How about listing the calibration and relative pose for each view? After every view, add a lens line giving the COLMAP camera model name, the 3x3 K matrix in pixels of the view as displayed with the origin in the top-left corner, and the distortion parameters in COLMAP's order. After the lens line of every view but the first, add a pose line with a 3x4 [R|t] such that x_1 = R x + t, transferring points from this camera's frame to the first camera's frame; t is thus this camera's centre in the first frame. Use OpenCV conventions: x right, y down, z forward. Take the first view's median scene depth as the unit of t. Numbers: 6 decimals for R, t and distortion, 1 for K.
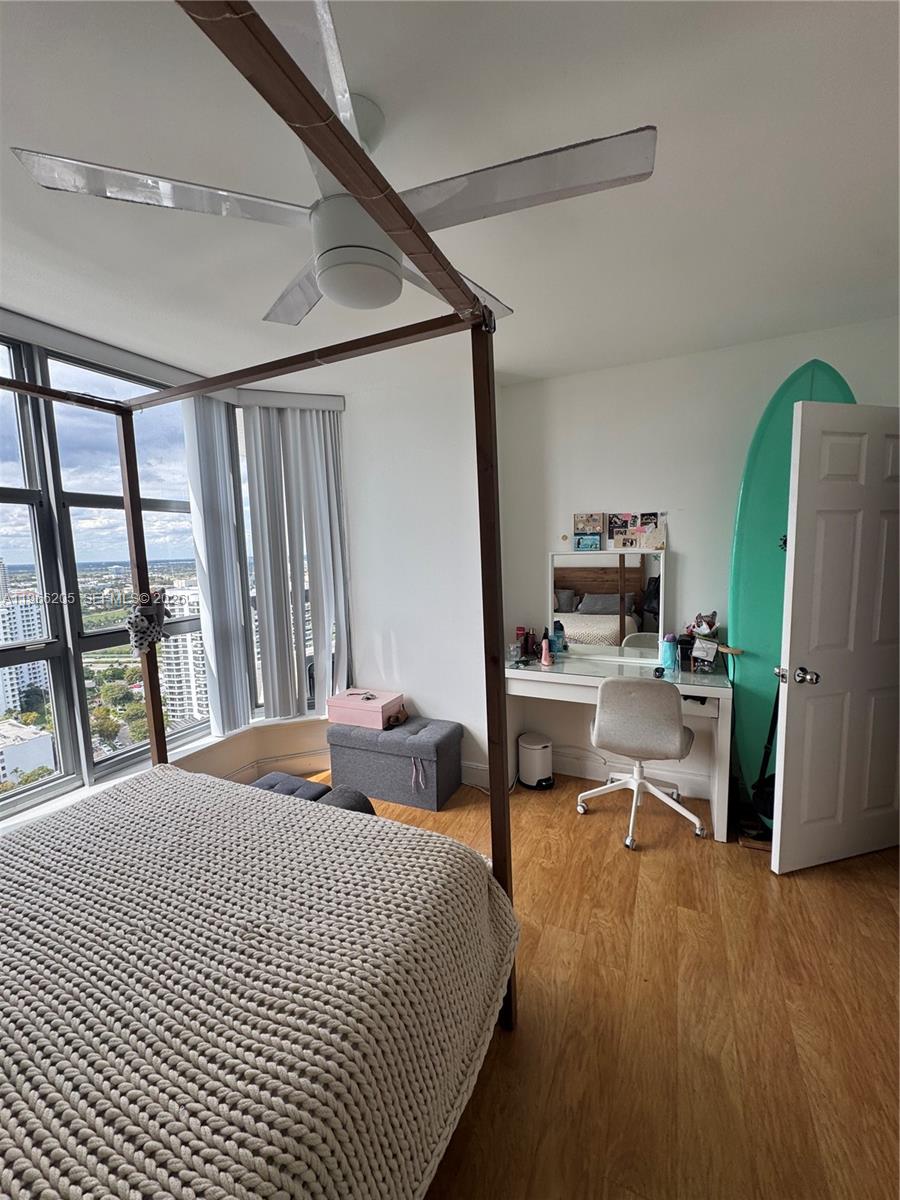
lens RADIAL K [[478.0, 0, 445.2], [0, 478.0, 598.3], [0, 0, 1]] dist [-0.005683, 0.000975]
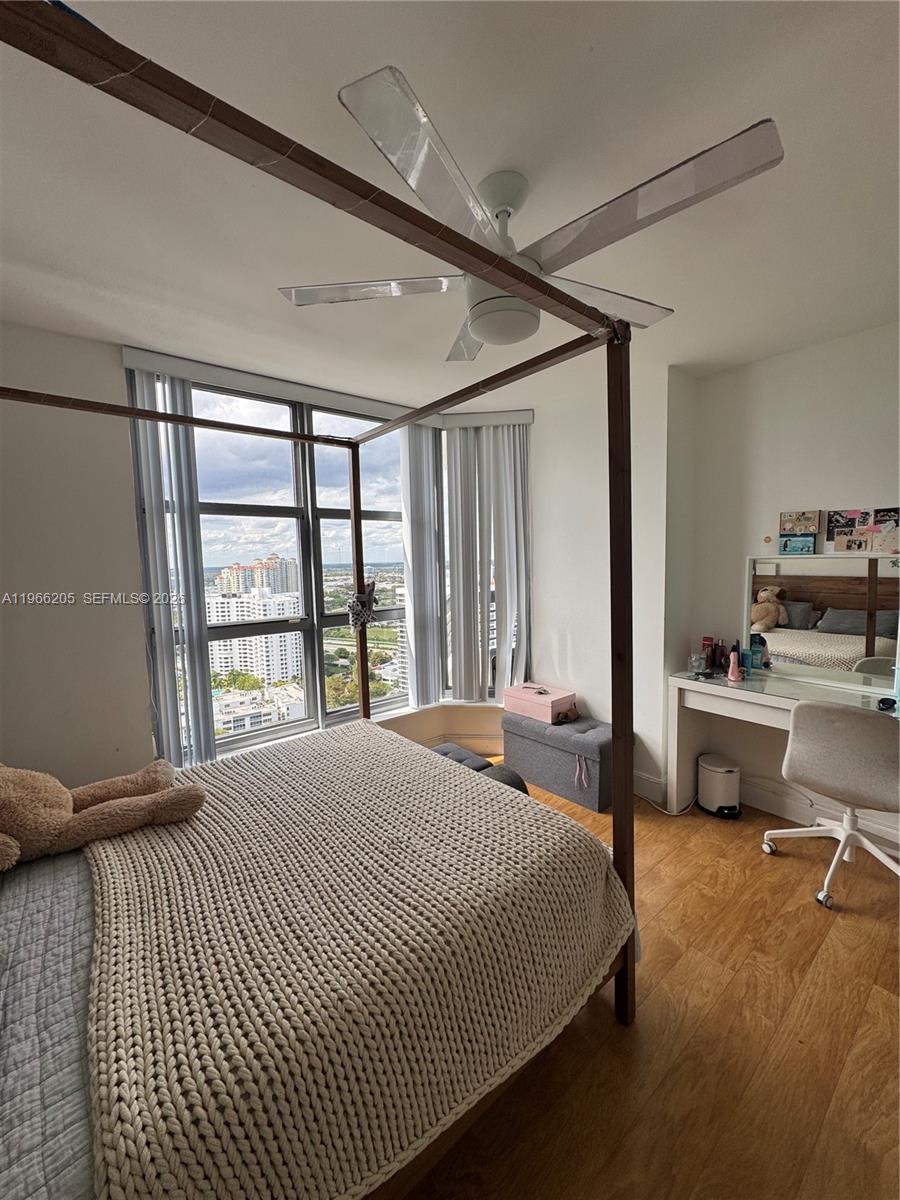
lens RADIAL K [[478.0, 0, 446.2], [0, 478.0, 598.7], [0, 0, 1]] dist [-0.005683, 0.000975]
pose [[0.902369, 0.045795, -0.428524, 0.129613], [-0.049646, 0.998764, 0.002191, 0.013384], [0.428095, 0.019297, 0.903528, -0.066397]]
